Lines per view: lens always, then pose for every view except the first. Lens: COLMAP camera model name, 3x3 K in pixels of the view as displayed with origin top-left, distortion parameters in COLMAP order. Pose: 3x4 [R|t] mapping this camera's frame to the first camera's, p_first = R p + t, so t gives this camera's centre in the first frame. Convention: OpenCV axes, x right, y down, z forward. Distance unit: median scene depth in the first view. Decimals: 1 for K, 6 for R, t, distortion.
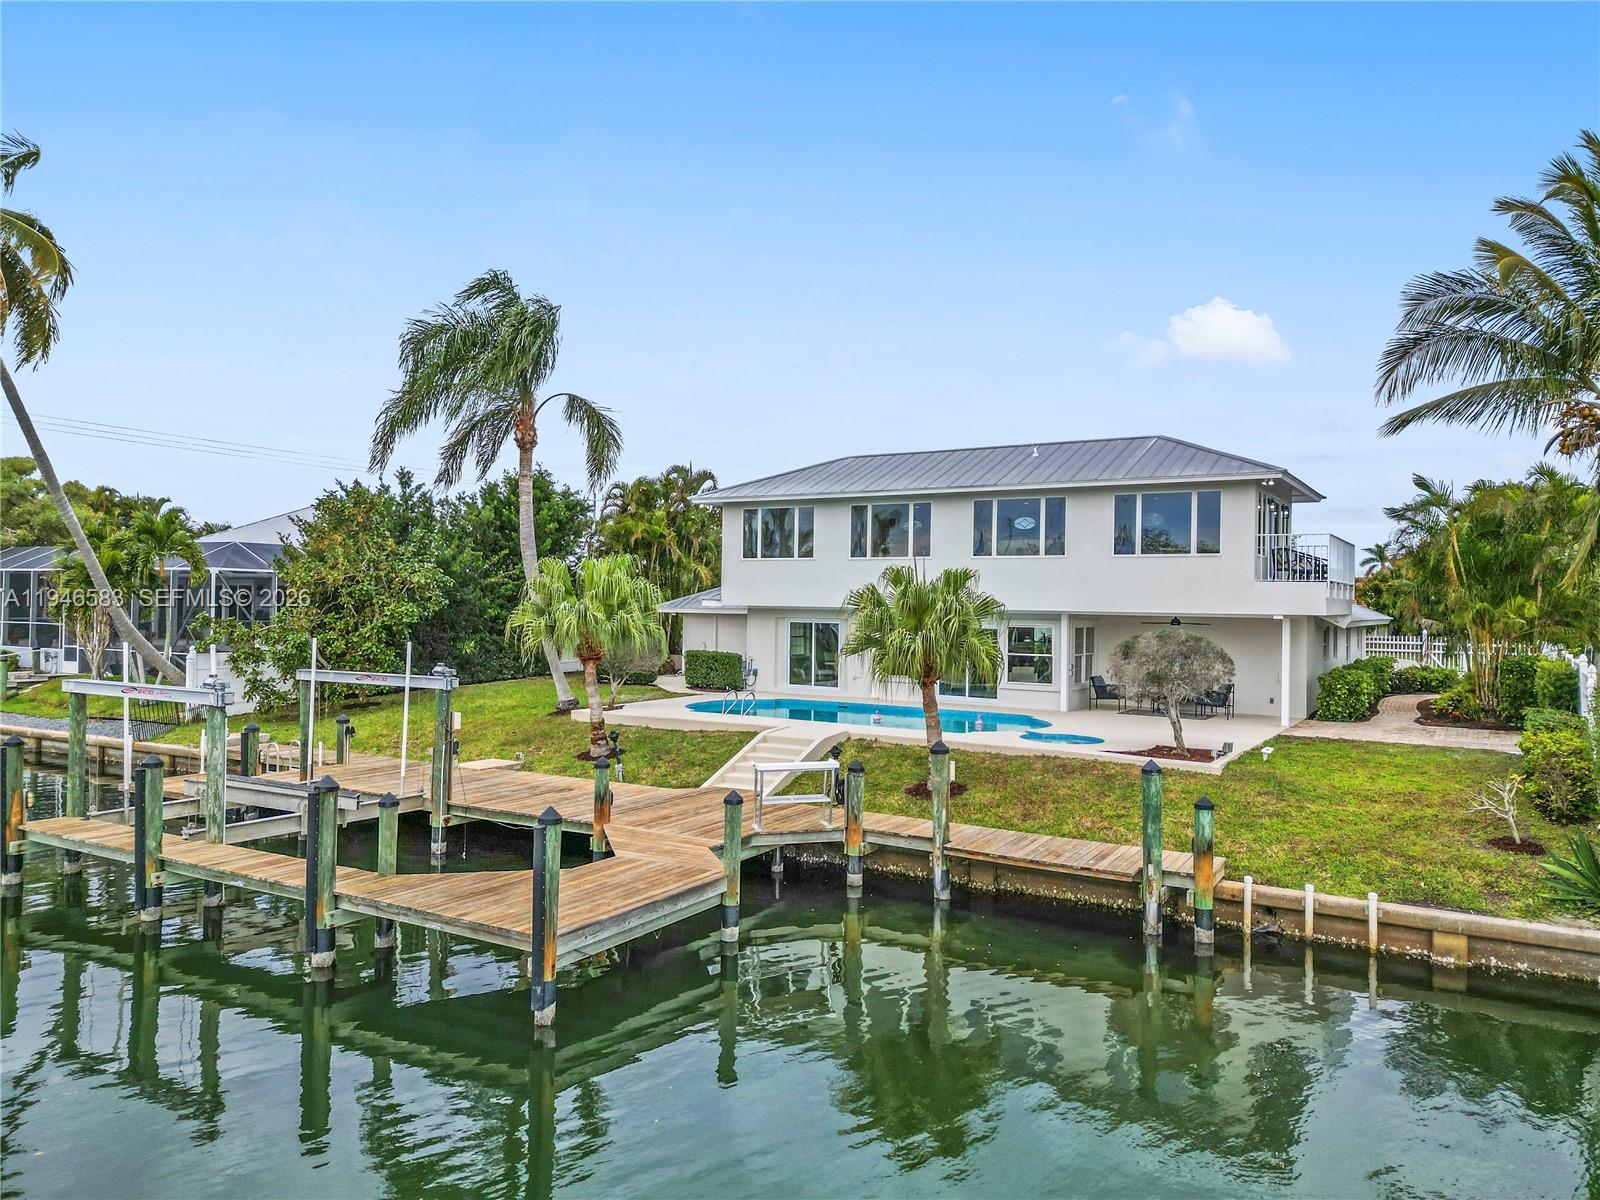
lens RADIAL K [[1131.8, 0, 800.0], [0, 1131.8, 600.0], [0, 0, 1]] dist [0.077531, -0.000632]
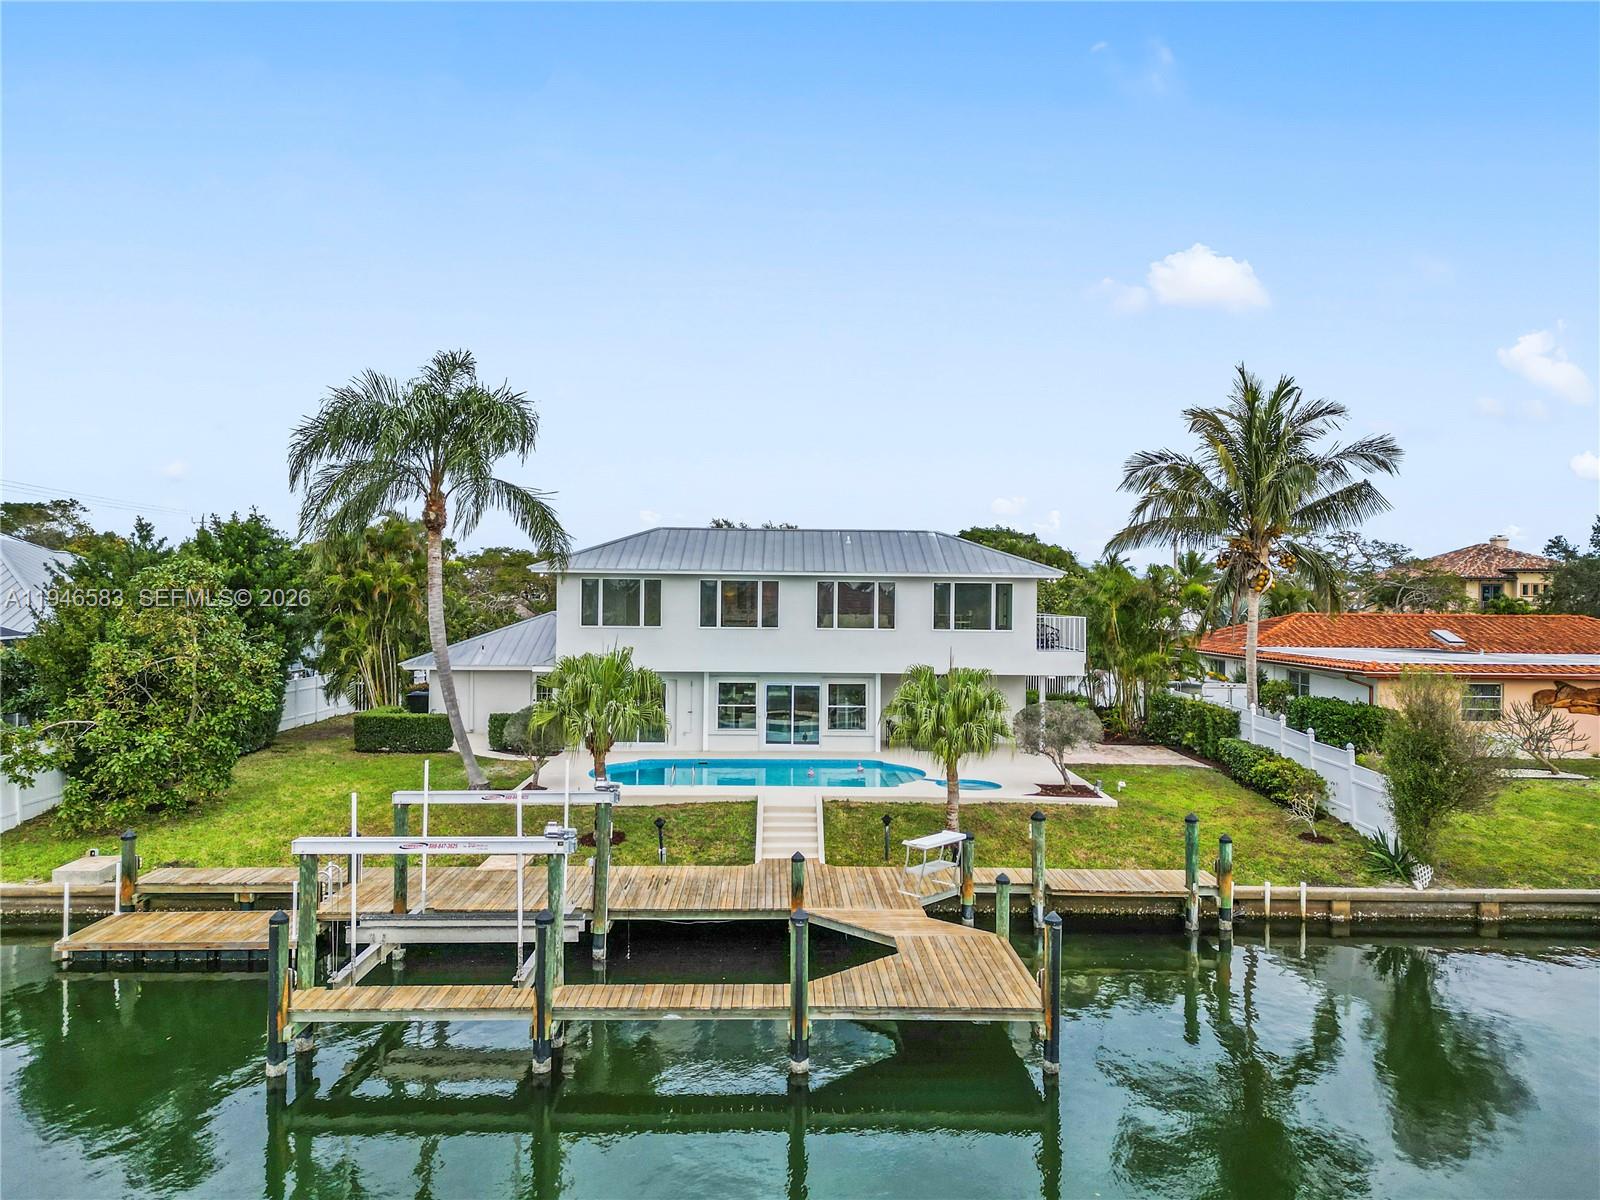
lens RADIAL K [[1131.8, 0, 800.0], [0, 1131.8, 600.0], [0, 0, 1]] dist [0.077531, -0.000632]
pose [[0.845730, -0.007440, 0.533560, -0.830440], [0.000262, 0.999908, 0.013526, -0.141007], [-0.533611, -0.011300, 0.845654, 0.021378]]
